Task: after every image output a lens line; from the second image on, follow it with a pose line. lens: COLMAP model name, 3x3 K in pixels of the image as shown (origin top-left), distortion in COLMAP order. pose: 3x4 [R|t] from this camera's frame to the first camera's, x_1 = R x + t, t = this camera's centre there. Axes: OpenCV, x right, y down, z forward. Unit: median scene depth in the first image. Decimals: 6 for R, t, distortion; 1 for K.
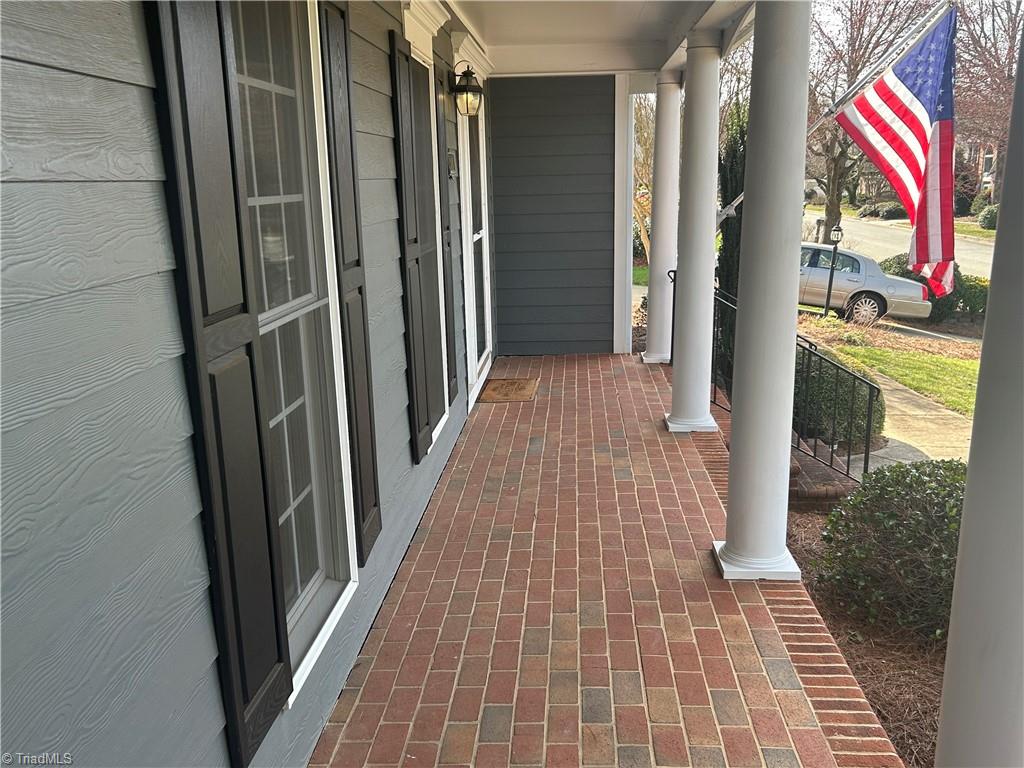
lens RADIAL K [[922.1, 0, 518.8], [0, 922.1, 400.5], [0, 0, 1]] dist [0.048991, -0.050115]
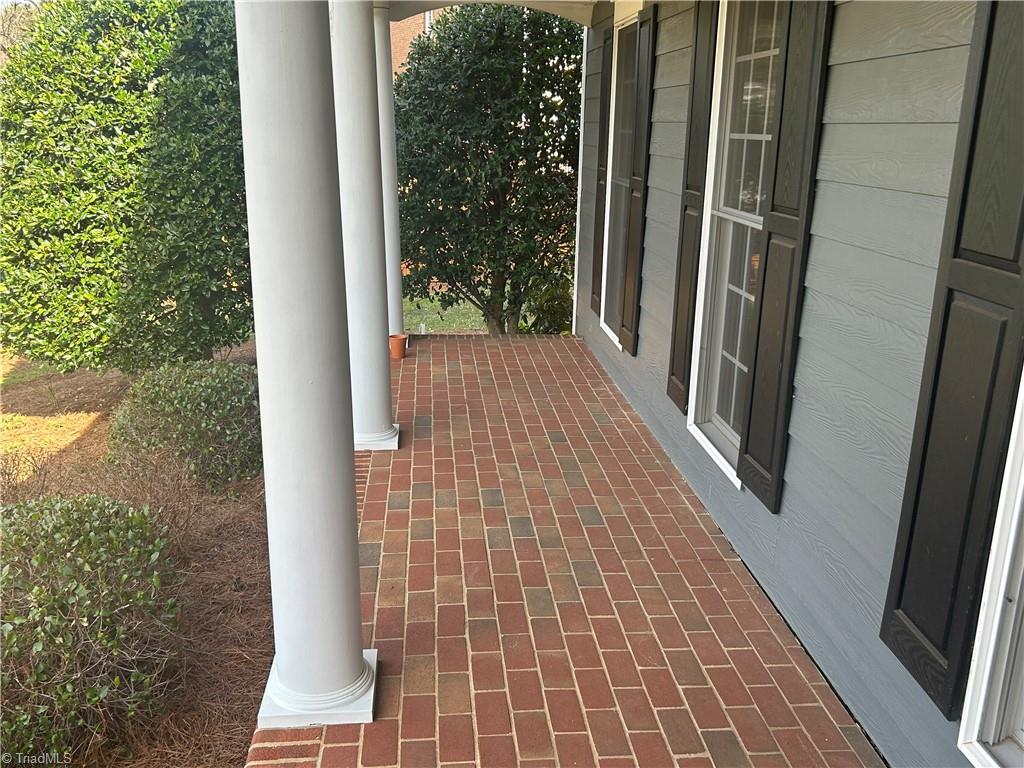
lens RADIAL K [[922.1, 0, 518.8], [0, 922.1, 400.5], [0, 0, 1]] dist [0.048991, -0.050115]
pose [[-0.988241, 0.046964, -0.145516, 0.235297], [-0.032181, 0.866468, 0.498195, -0.421281], [0.149482, 0.497020, -0.854767, 1.769362]]
